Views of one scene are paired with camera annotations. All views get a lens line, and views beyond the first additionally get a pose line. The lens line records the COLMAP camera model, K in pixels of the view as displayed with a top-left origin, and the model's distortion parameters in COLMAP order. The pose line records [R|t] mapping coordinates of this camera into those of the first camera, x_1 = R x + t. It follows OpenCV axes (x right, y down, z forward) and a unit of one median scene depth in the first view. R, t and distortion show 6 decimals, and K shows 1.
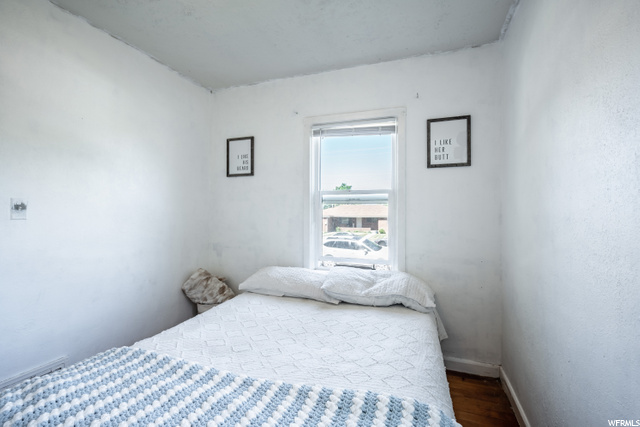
lens RADIAL K [[294.1, 0, 318.5], [0, 294.1, 210.4], [0, 0, 1]] dist [0.001742, 0.001691]
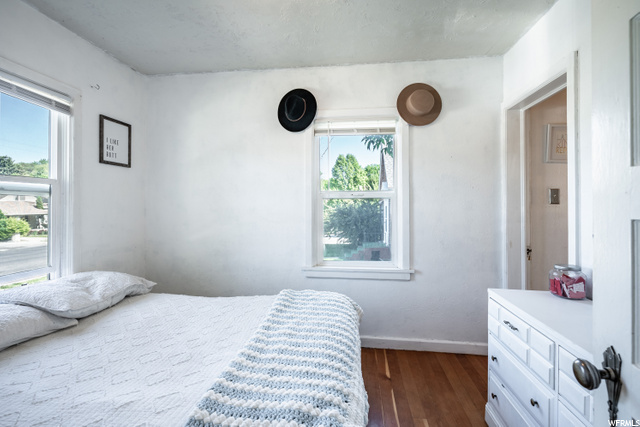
lens RADIAL K [[294.1, 0, 317.3], [0, 294.1, 209.7], [0, 0, 1]] dist [0.001742, 0.001691]
pose [[-0.208064, -0.012717, 0.978033, -0.781628], [0.001395, 0.999911, 0.013298, 0.003099], [-0.978114, 0.004131, -0.208027, 0.498071]]
